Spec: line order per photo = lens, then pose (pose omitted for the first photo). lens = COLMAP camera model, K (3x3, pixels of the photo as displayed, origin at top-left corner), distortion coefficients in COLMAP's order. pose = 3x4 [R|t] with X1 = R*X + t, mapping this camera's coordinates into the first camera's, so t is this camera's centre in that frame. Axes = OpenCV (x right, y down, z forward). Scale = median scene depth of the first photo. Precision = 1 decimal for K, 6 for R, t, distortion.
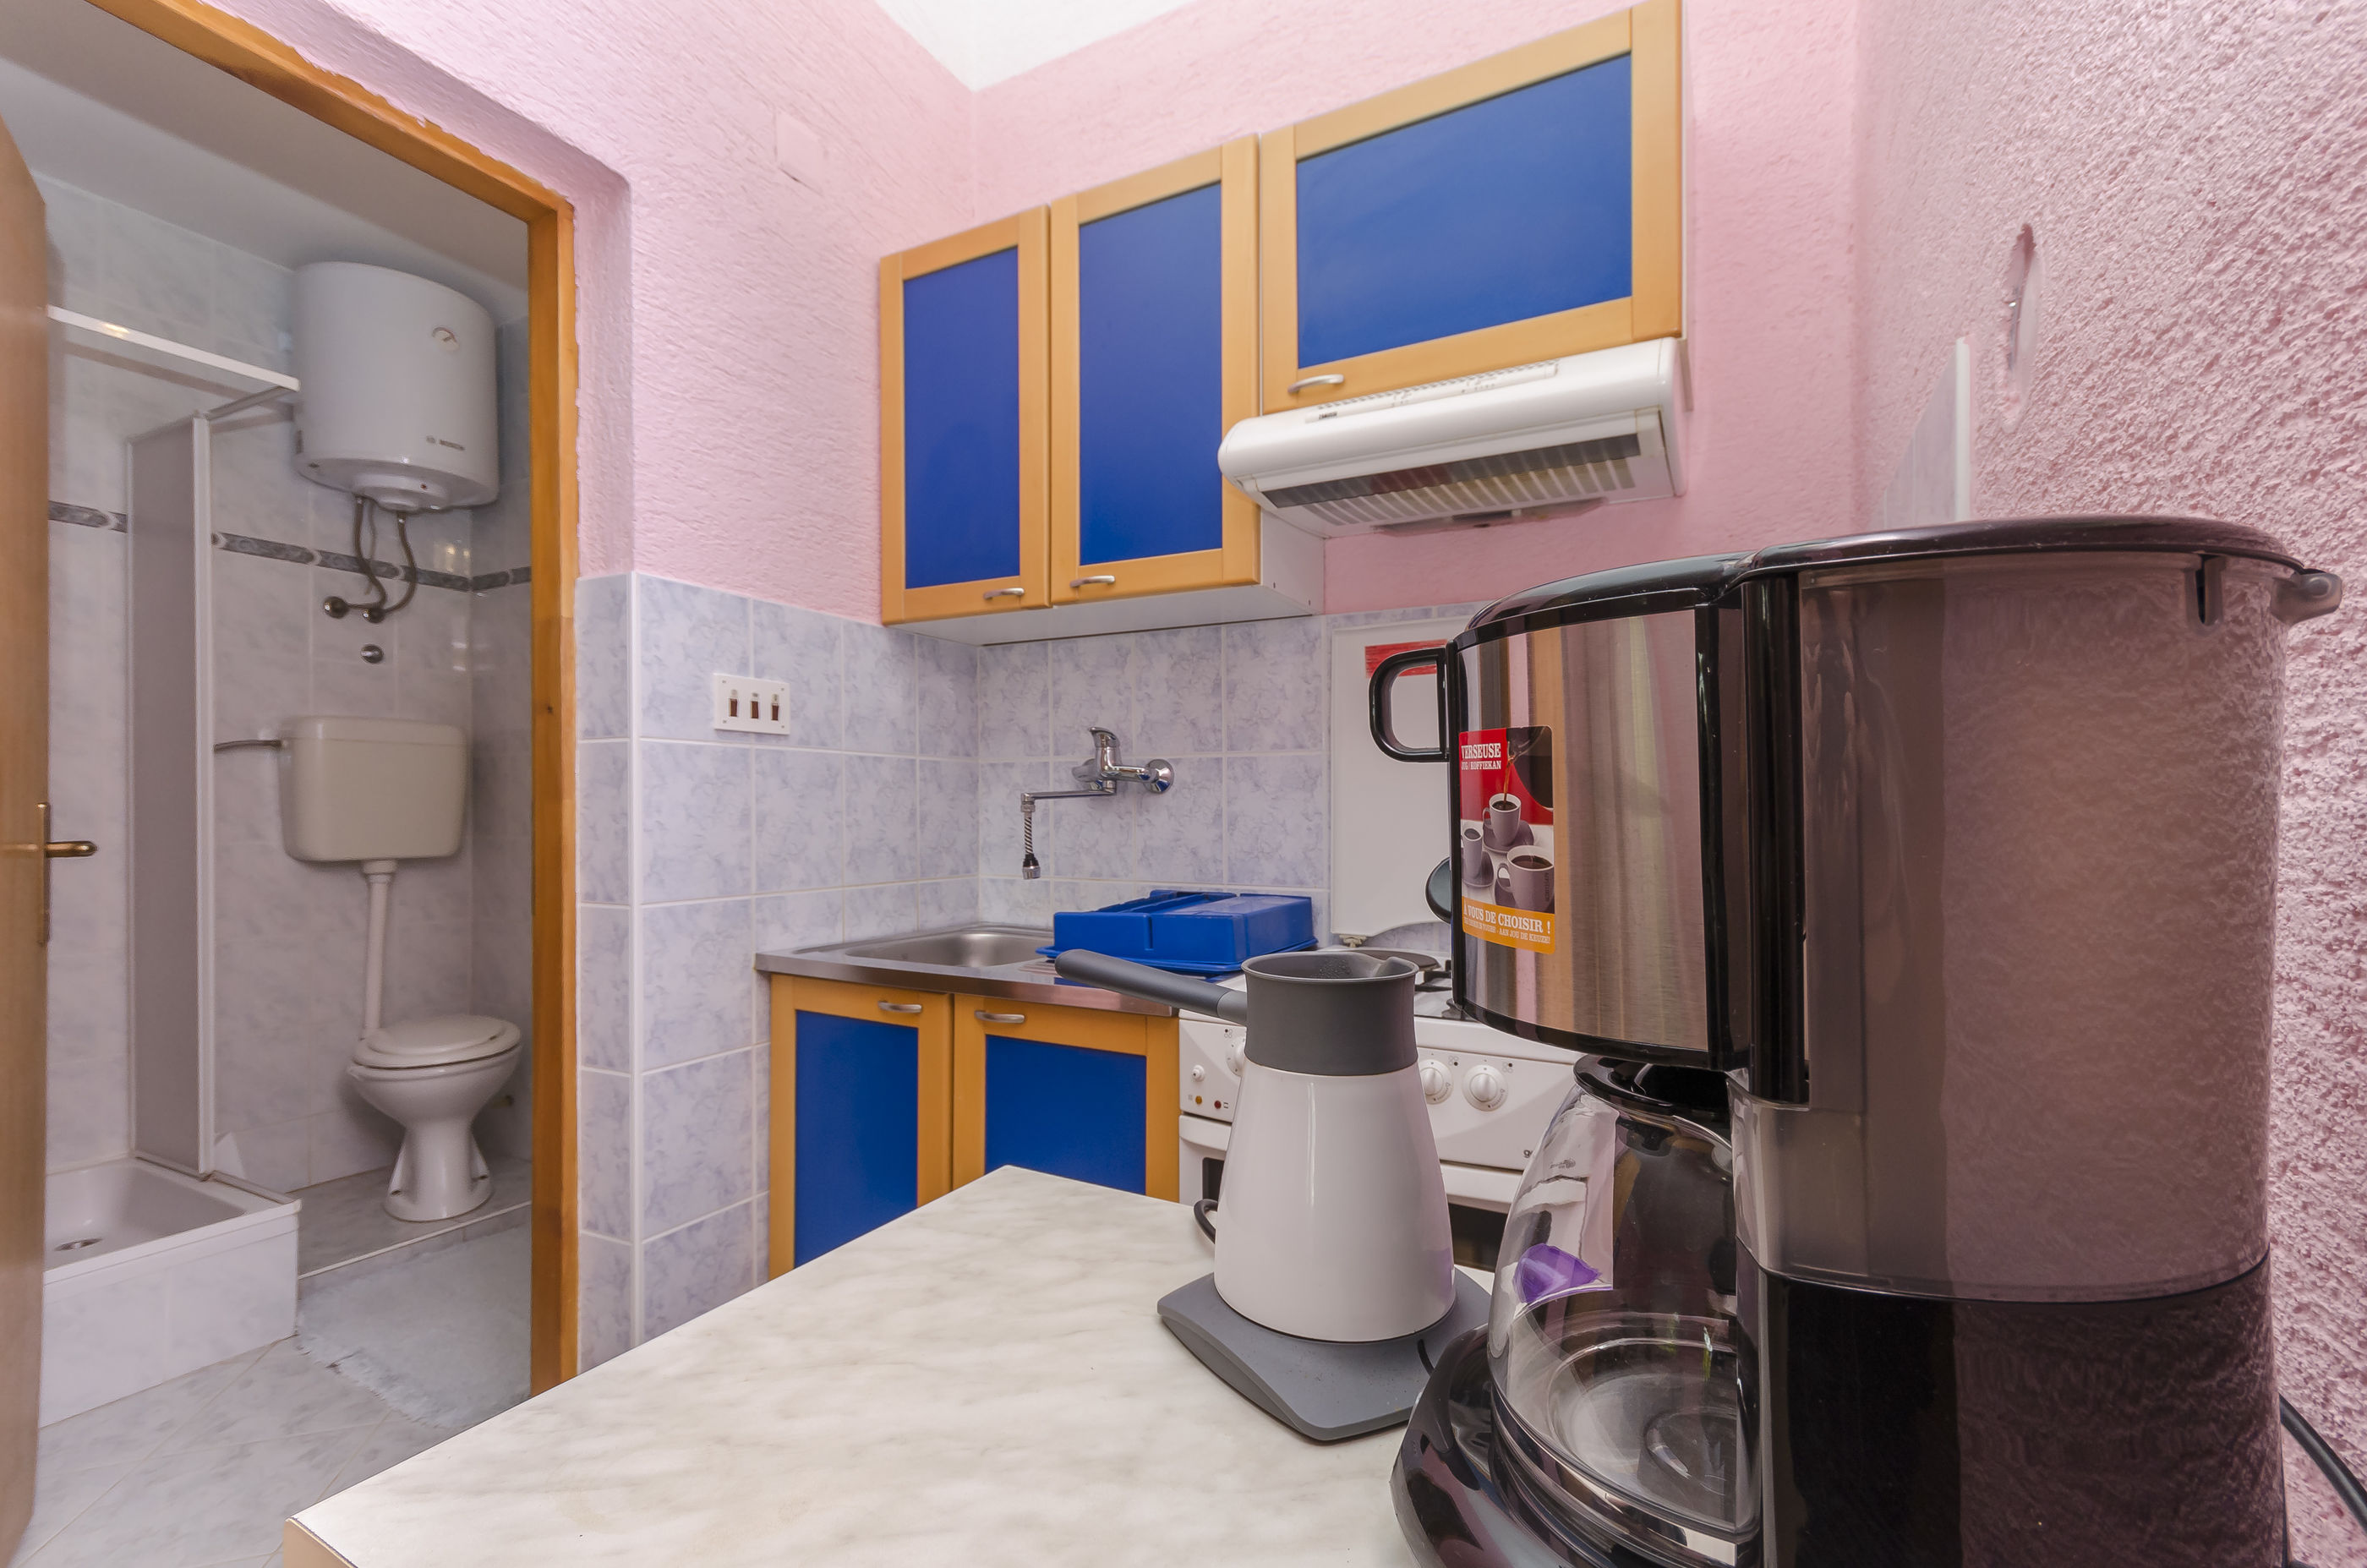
lens RADIAL K [[1058.5, 0, 1178.0], [0, 1058.5, 796.3], [0, 0, 1]] dist [0.005604, 0.000314]
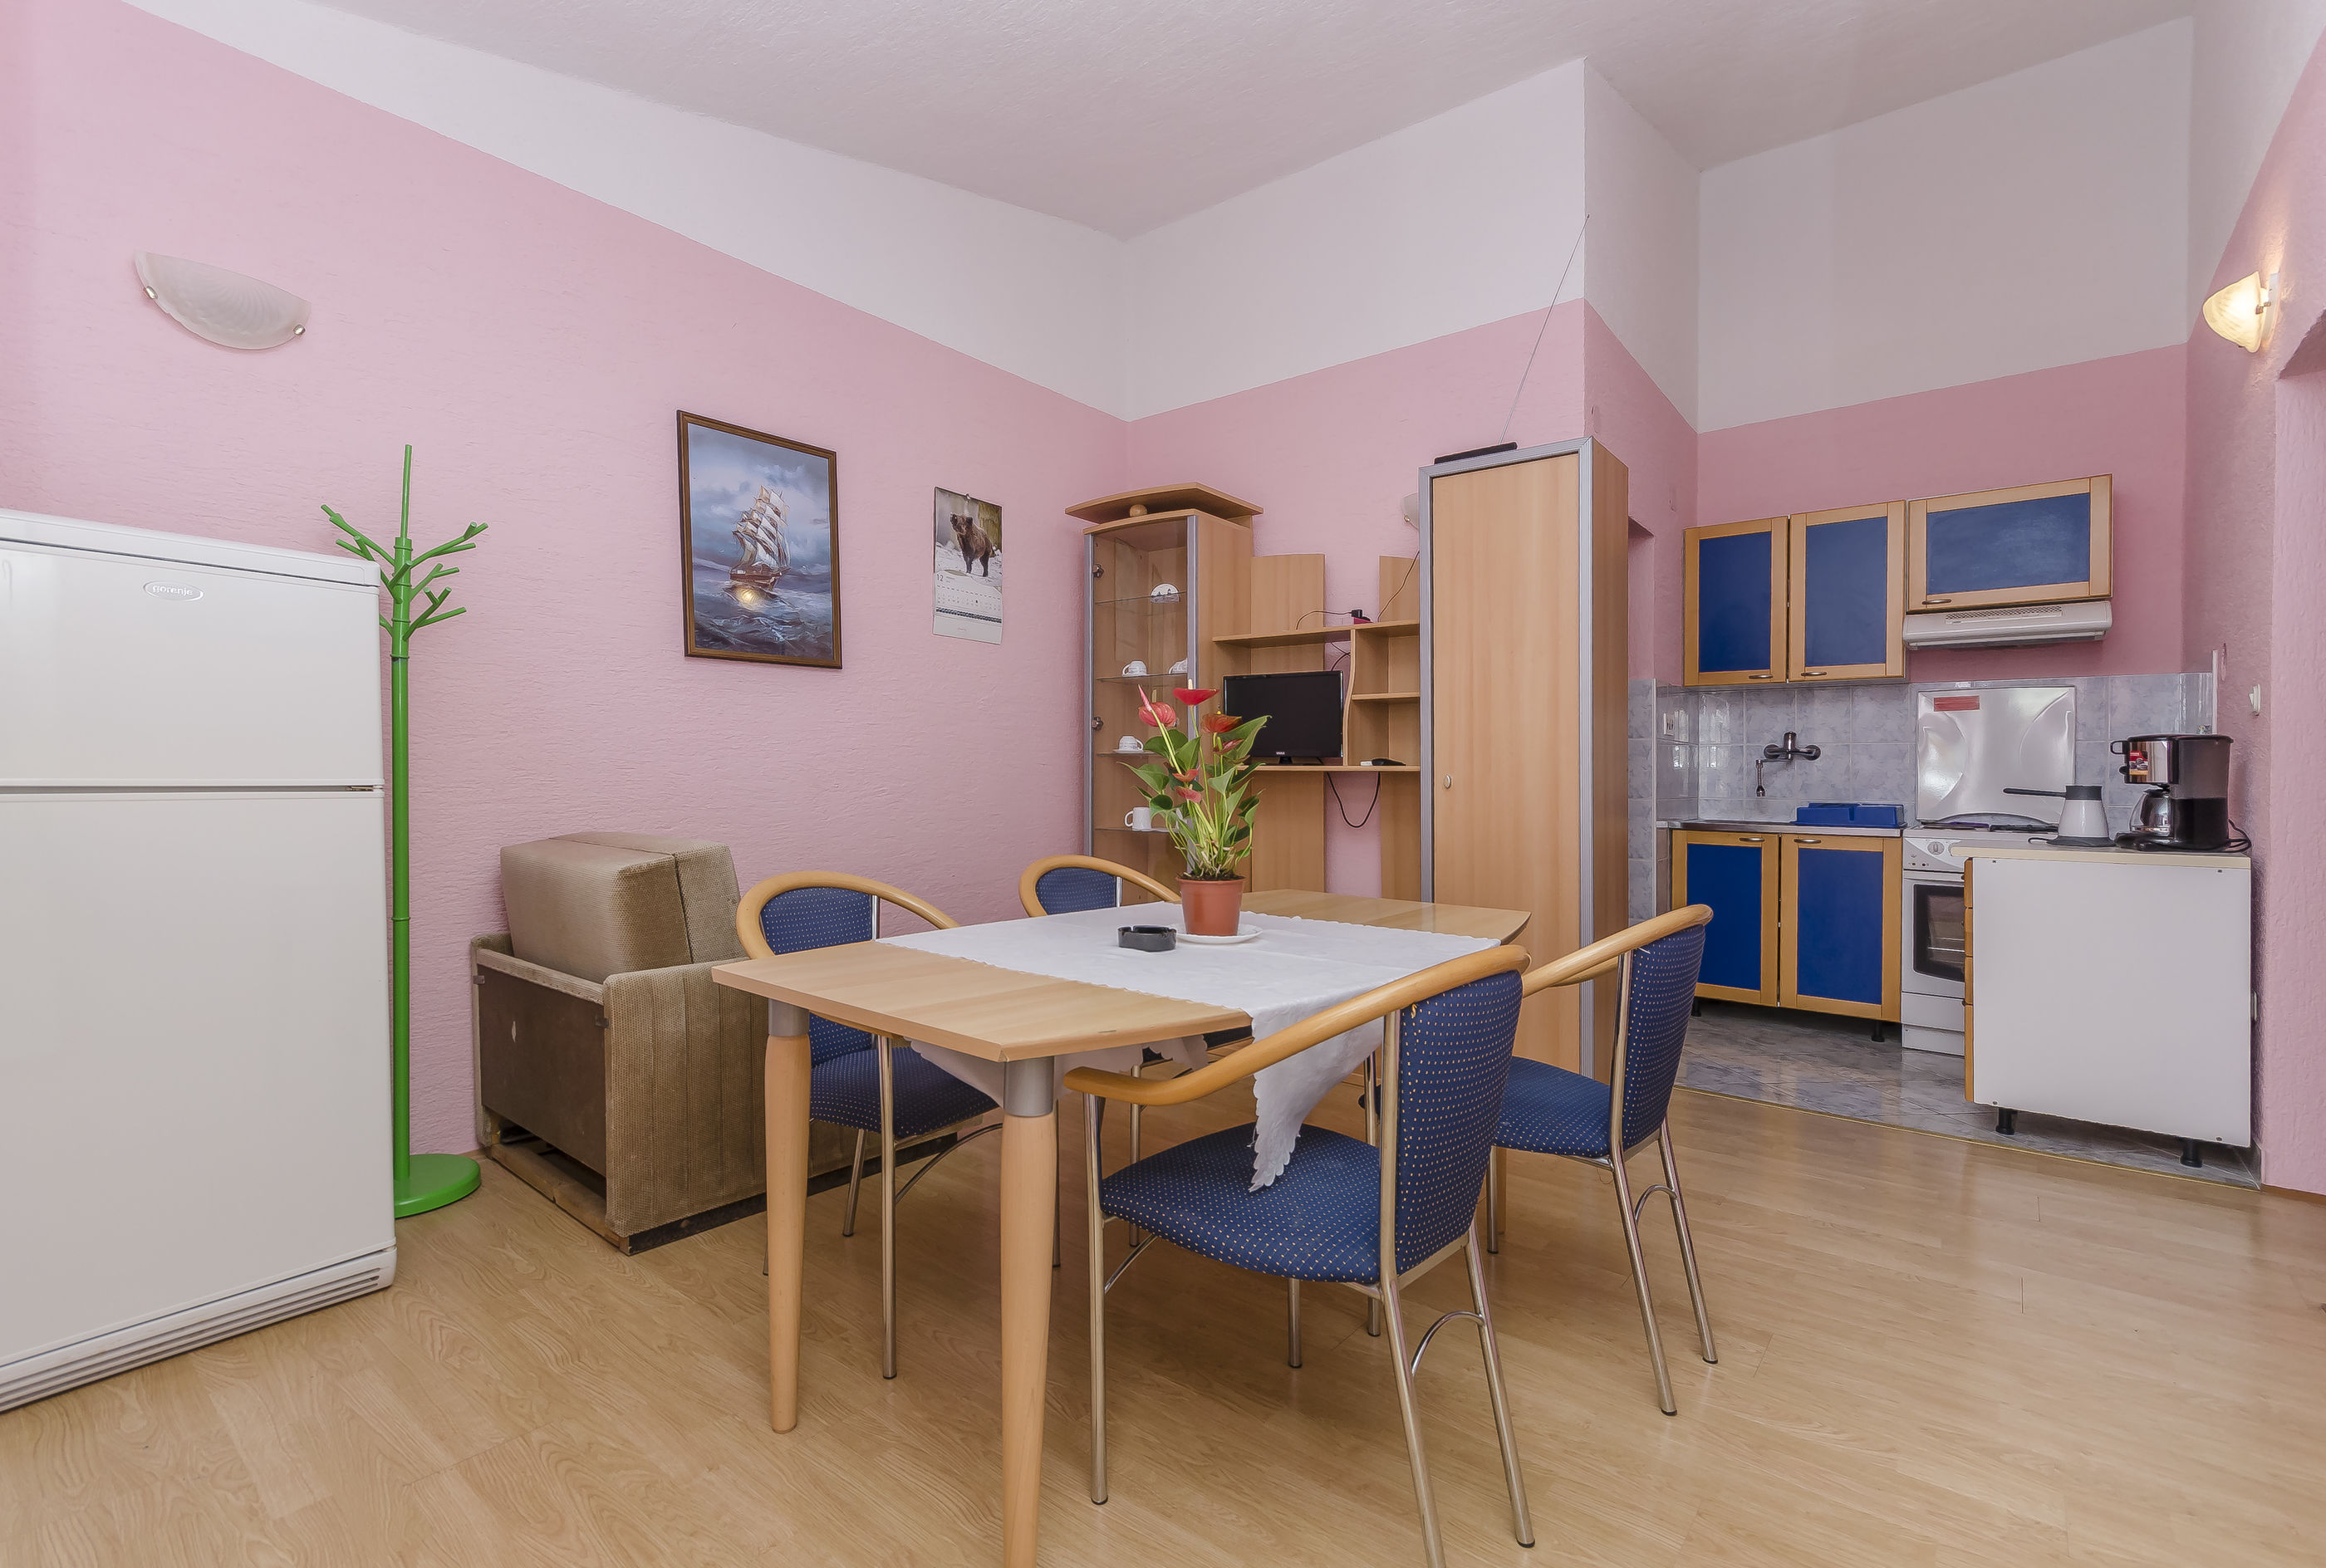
lens RADIAL K [[1025.4, 0, 1165.3], [0, 1025.4, 781.5], [0, 0, 1]] dist [-0.002181, -0.000222]
pose [[0.979919, 0.009906, -0.199149, -1.027569], [-0.006427, 0.999815, 0.018107, 0.014233], [0.199292, -0.016463, 0.979802, -1.549903]]
